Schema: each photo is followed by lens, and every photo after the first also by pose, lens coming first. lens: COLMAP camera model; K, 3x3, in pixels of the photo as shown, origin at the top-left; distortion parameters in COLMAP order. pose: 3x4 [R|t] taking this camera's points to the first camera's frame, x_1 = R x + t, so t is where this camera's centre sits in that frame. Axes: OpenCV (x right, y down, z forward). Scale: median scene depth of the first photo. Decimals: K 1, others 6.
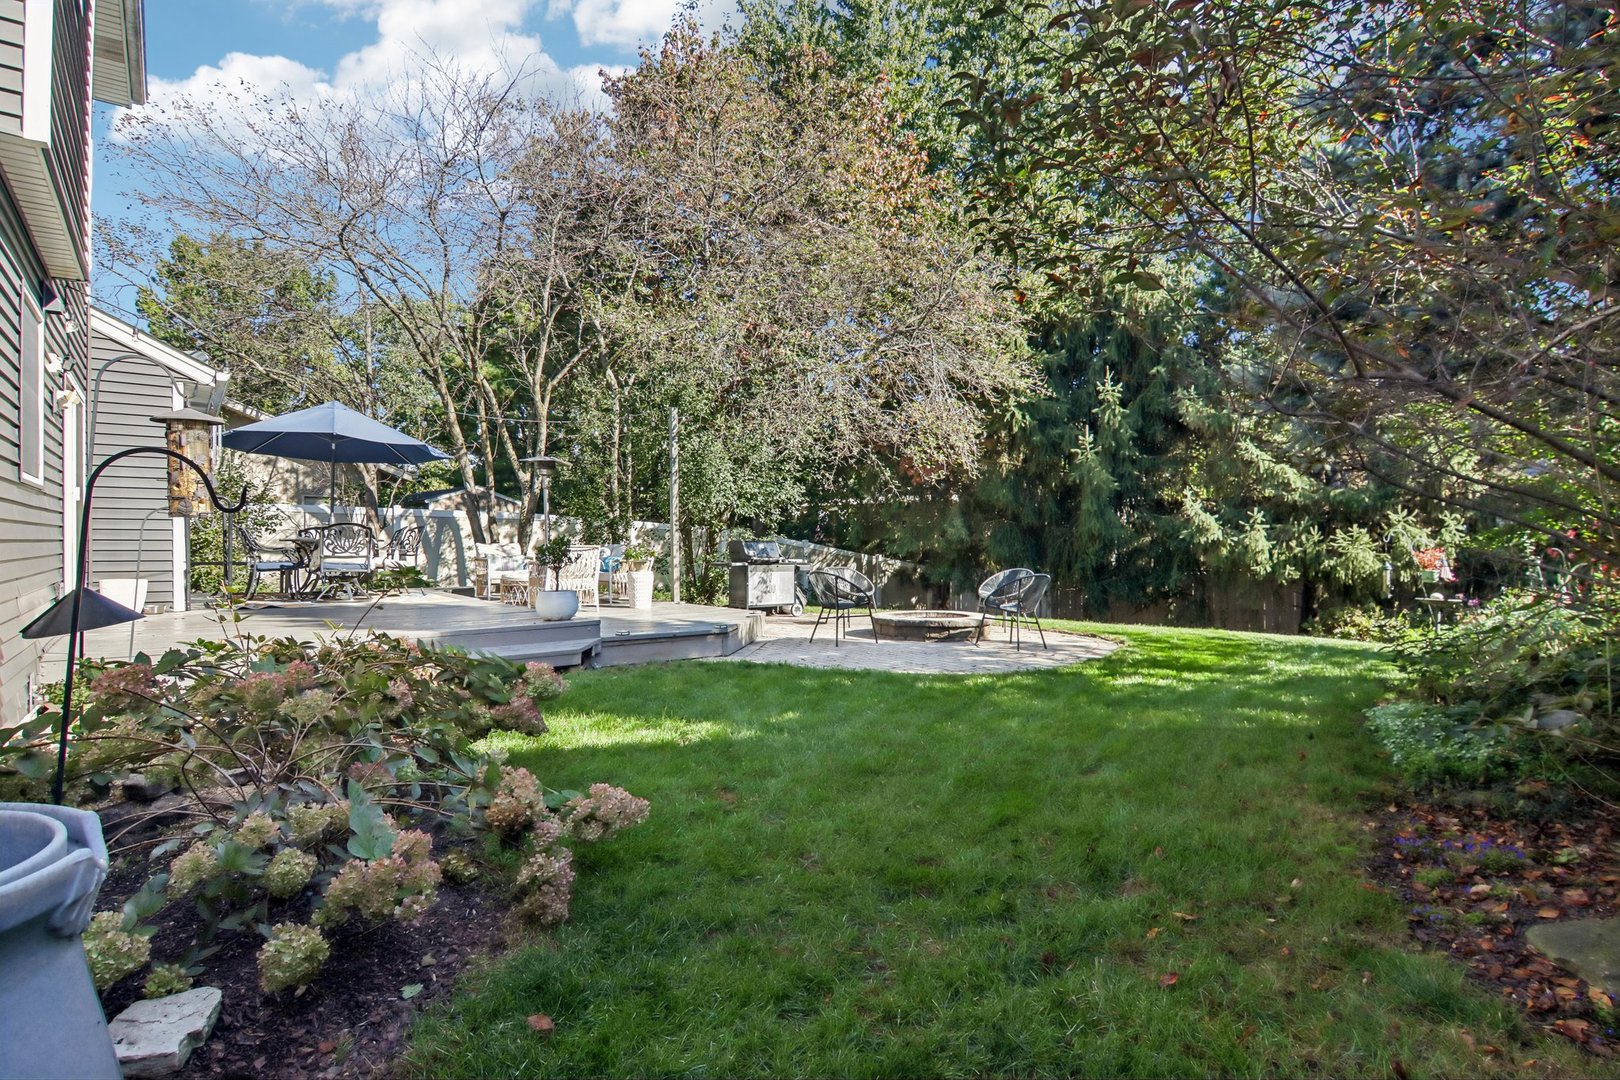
lens RADIAL K [[845.1, 0, 810.0], [0, 845.1, 540.0], [0, 0, 1]] dist [-0.003467, -0.000645]
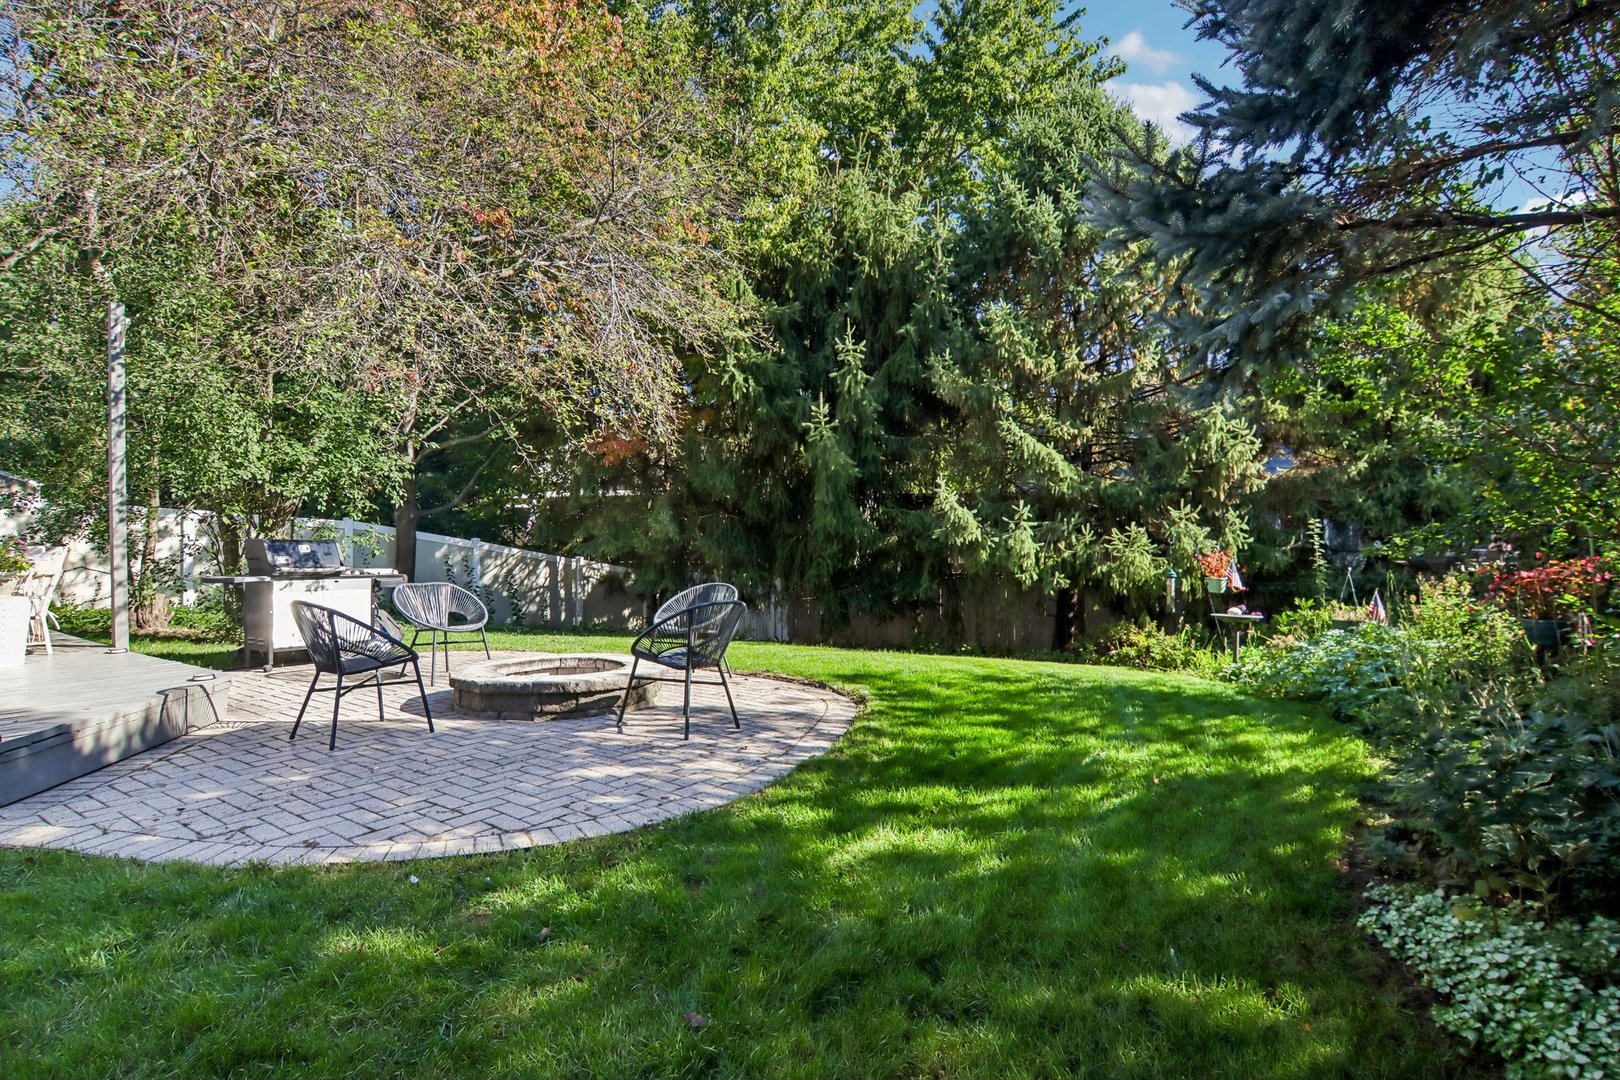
lens RADIAL K [[845.1, 0, 810.0], [0, 845.1, 540.0], [0, 0, 1]] dist [-0.003467, -0.000645]
pose [[0.959012, 0.003219, 0.283346, 0.102868], [-0.003592, 0.999993, 0.000796, -0.000641], [-0.283341, -0.001781, 0.959018, 0.273854]]
